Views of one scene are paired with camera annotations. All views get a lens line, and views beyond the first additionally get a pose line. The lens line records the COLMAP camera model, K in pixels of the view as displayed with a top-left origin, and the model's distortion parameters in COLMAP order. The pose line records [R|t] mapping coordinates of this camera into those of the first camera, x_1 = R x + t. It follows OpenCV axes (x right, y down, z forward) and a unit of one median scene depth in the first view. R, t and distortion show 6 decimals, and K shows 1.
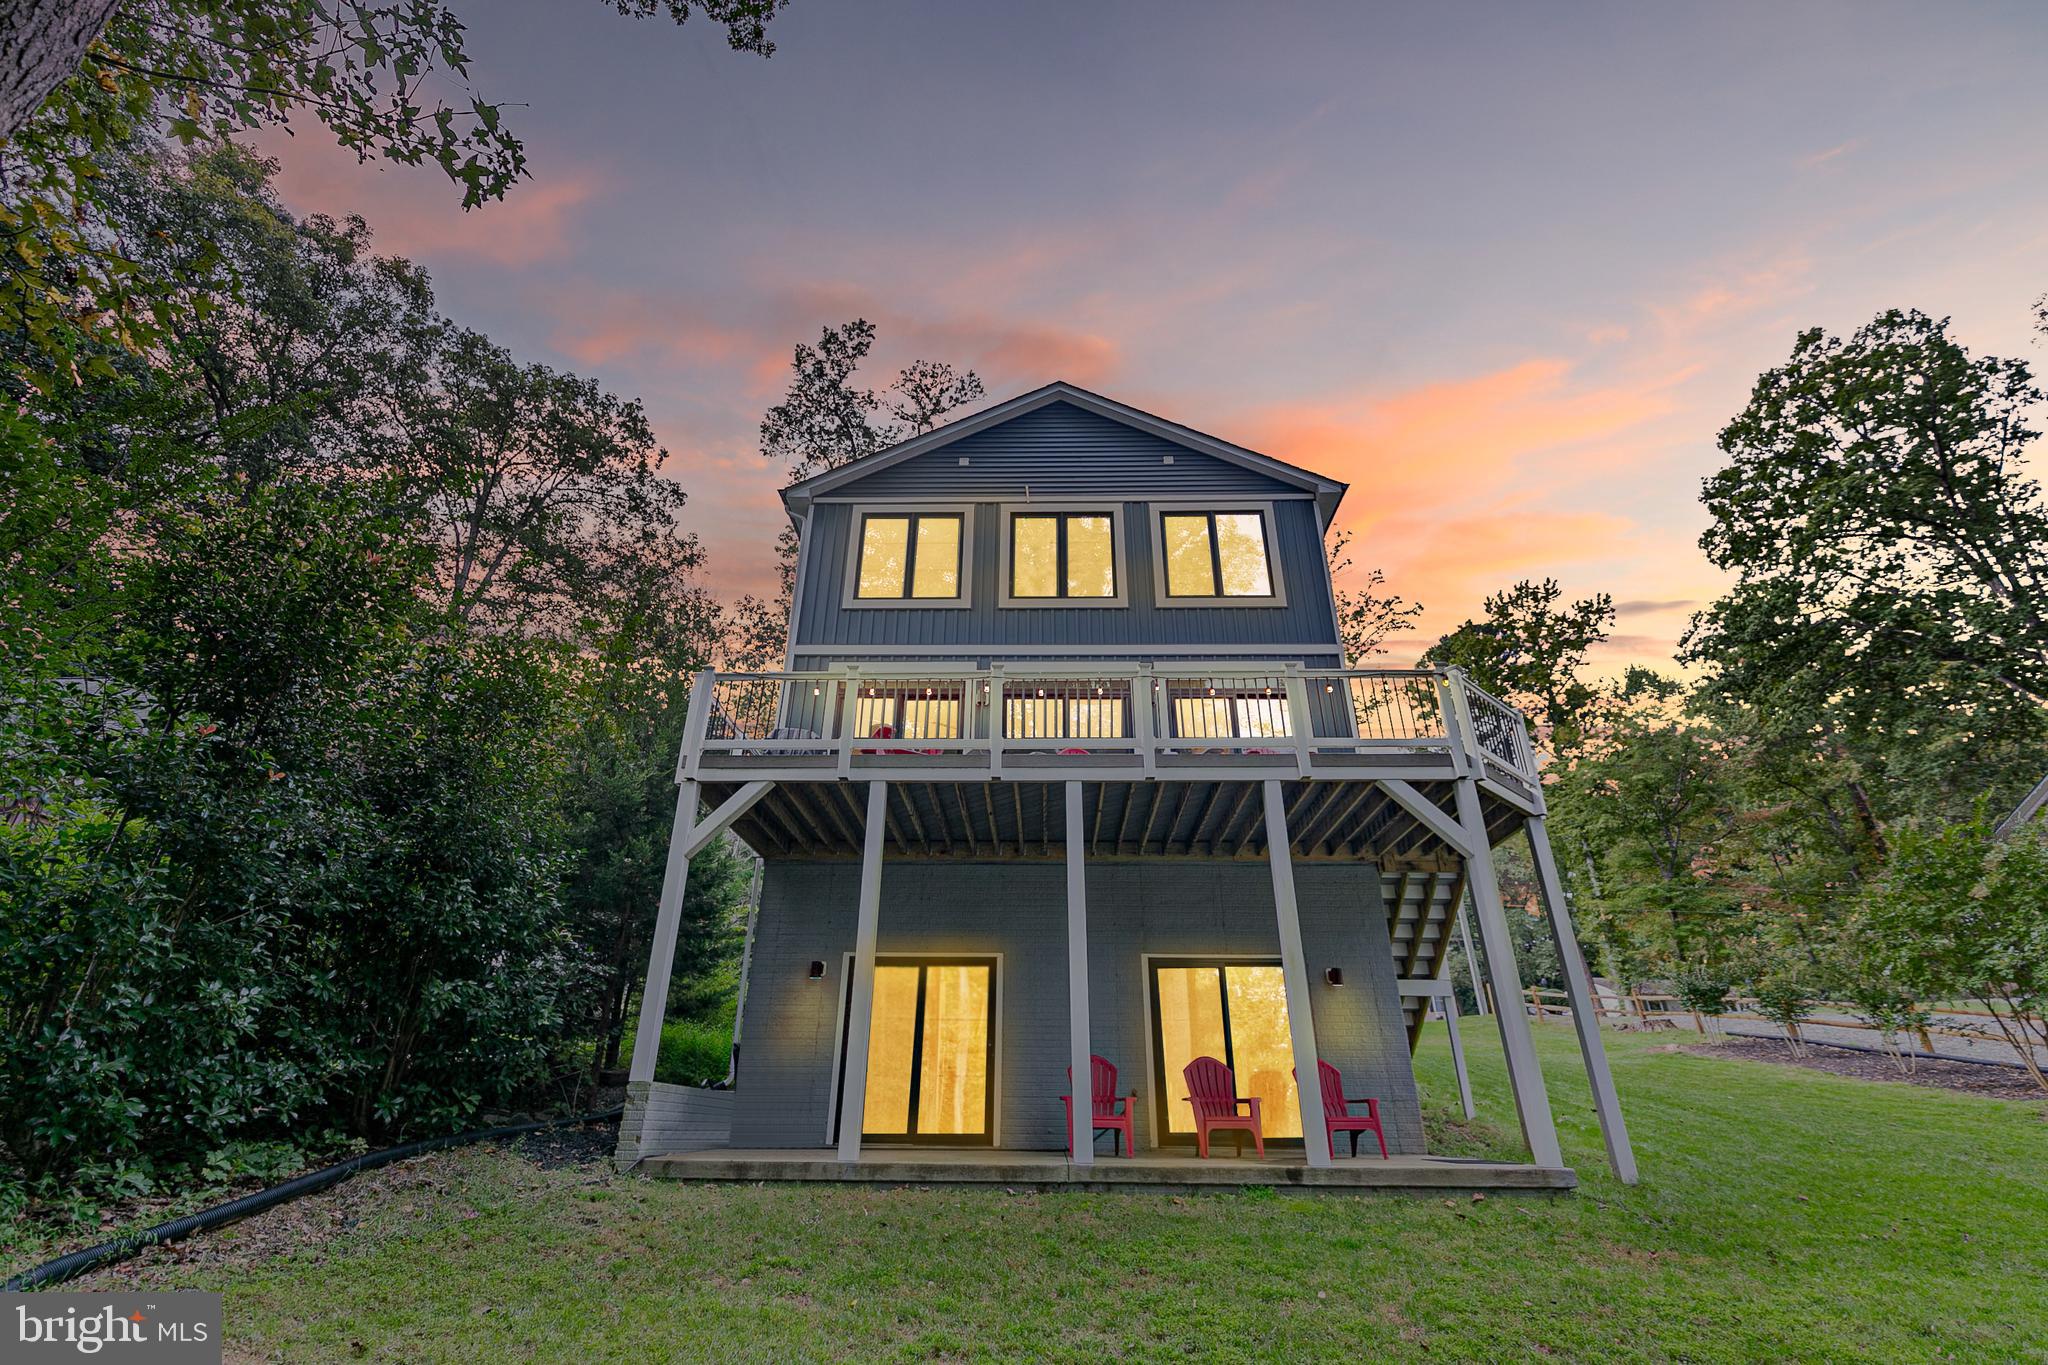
lens RADIAL K [[922.9, 0, 1011.2], [0, 922.9, 663.5], [0, 0, 1]] dist [0.006983, -0.001747]
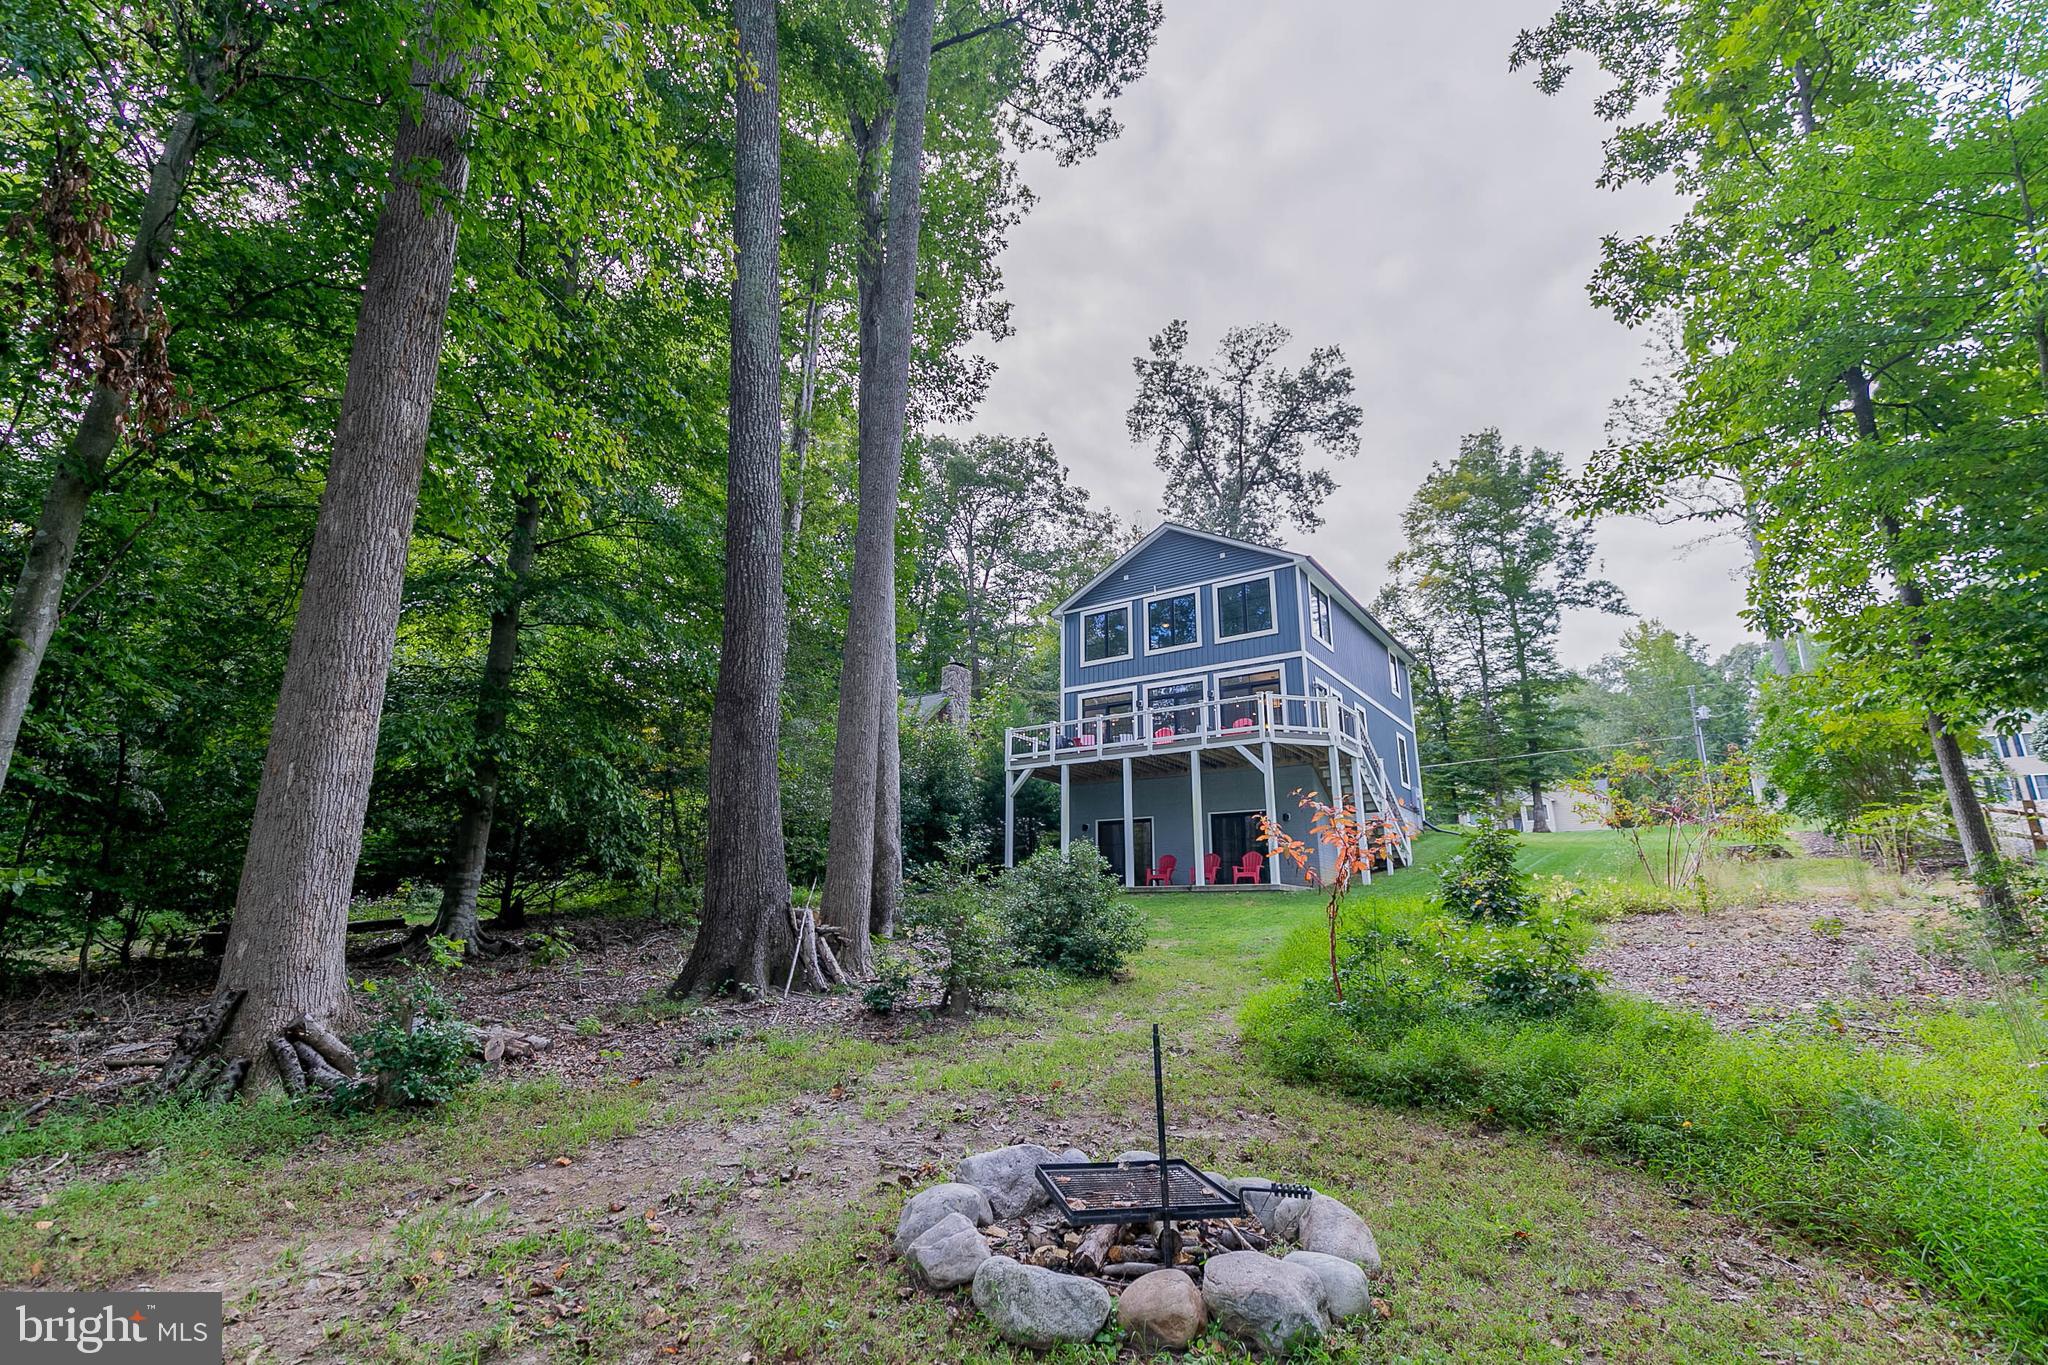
lens RADIAL K [[922.9, 0, 1014.8], [0, 922.9, 664.9], [0, 0, 1]] dist [0.006983, -0.001747]
pose [[0.828678, -0.155554, -0.537676, 0.863915], [0.246895, 0.963689, 0.101716, -0.326600], [0.502330, -0.217040, 0.836994, -0.904247]]
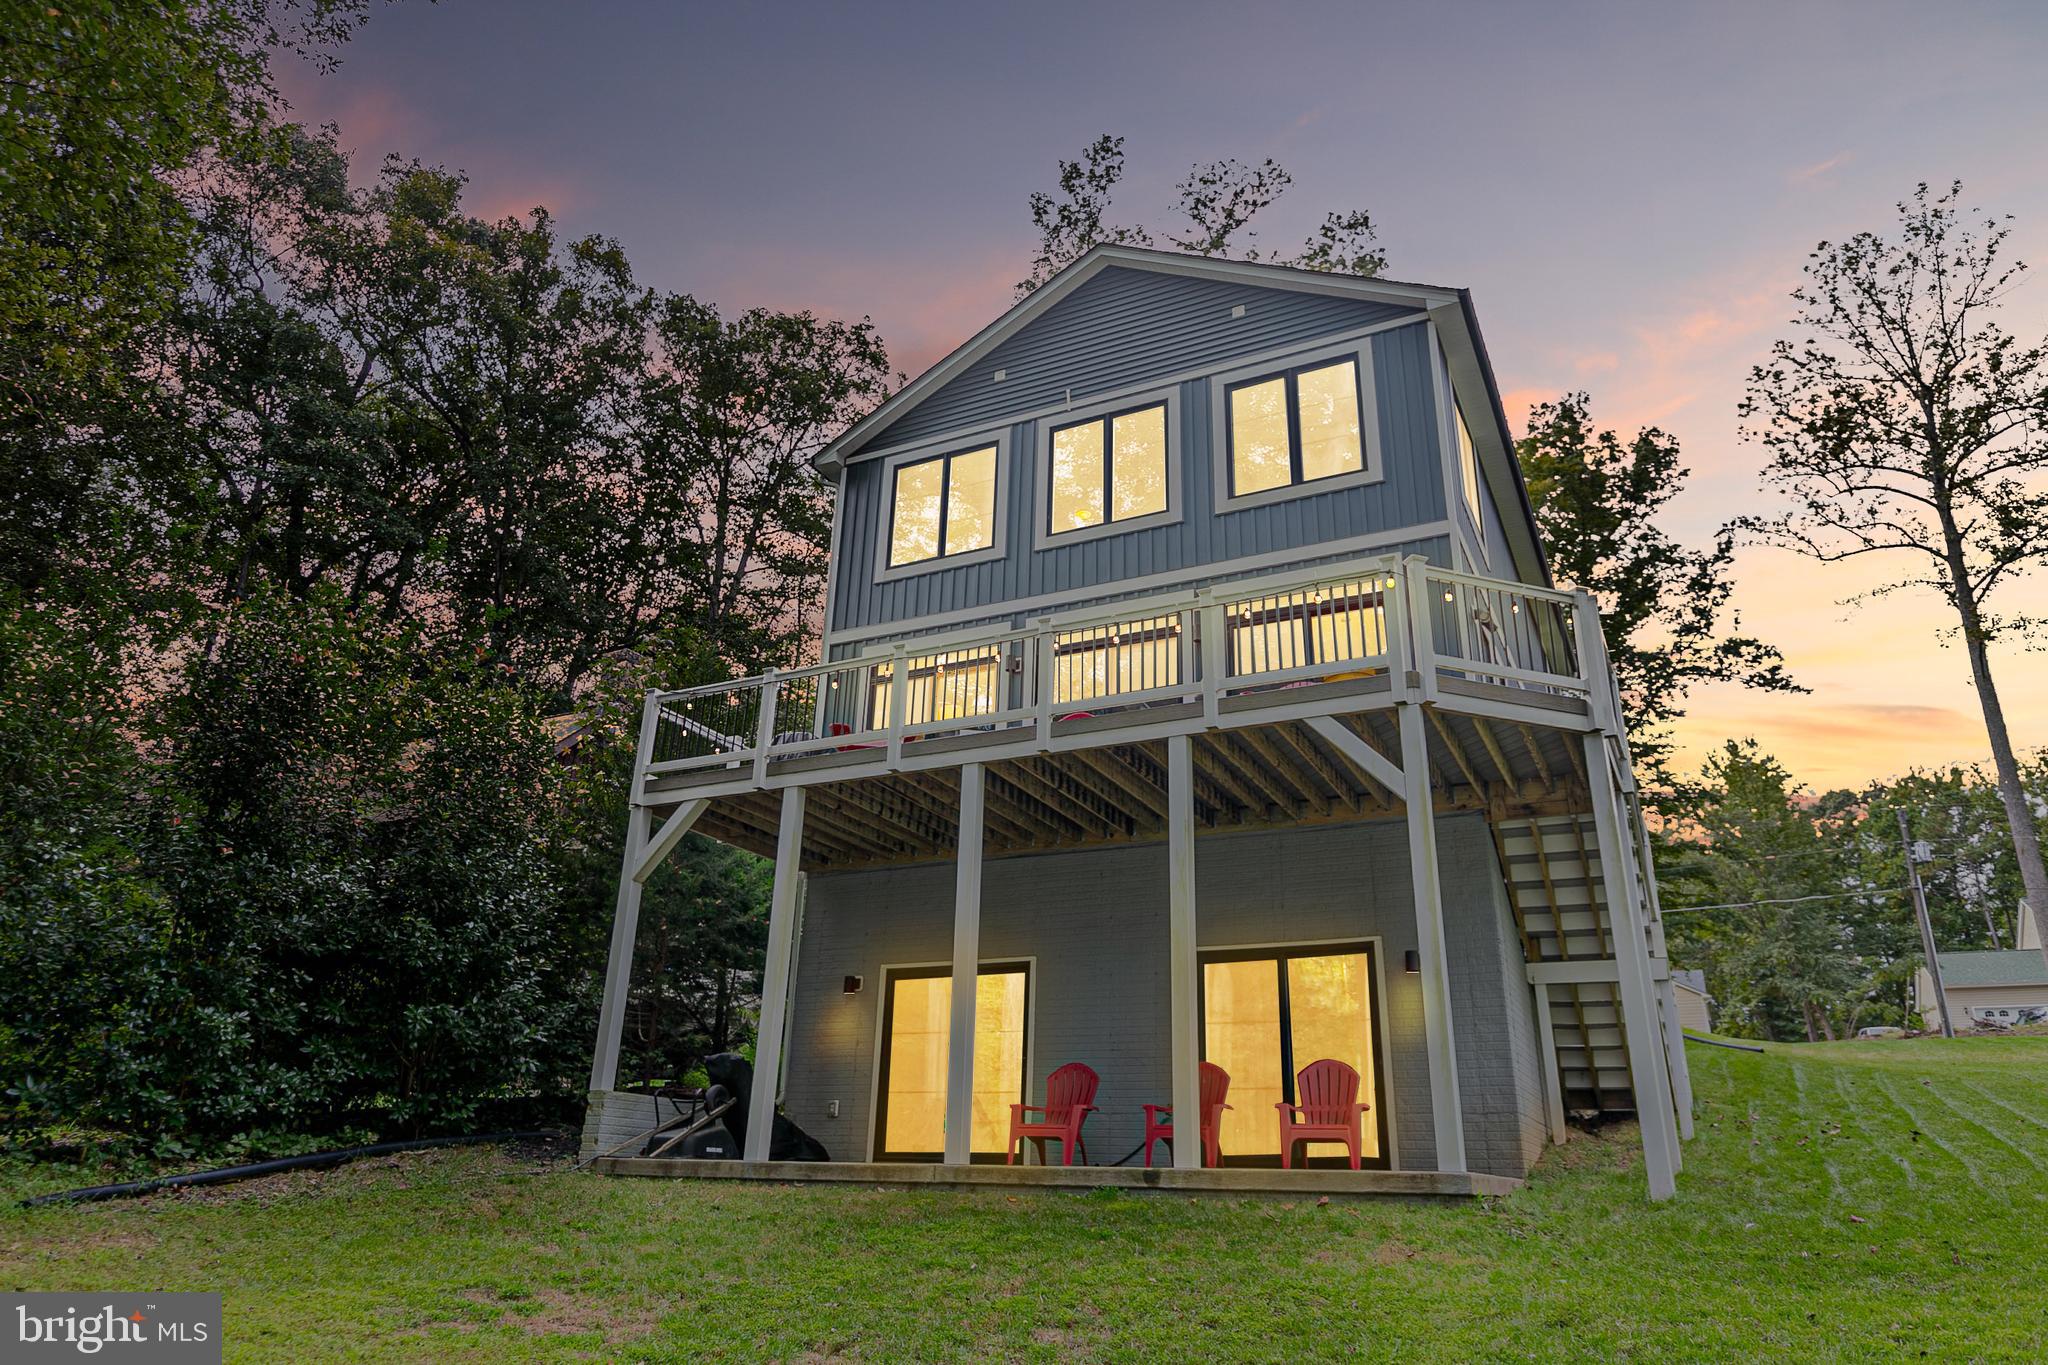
lens RADIAL K [[1291.1, 0, 1026.1], [0, 1291.1, 663.8], [0, 0, 1]] dist [0.004447, -0.009043]
pose [[0.907749, -0.145090, -0.393624, 0.422473], [0.172944, 0.984273, 0.036027, -0.002787], [0.382206, -0.100779, 0.918565, -0.082974]]
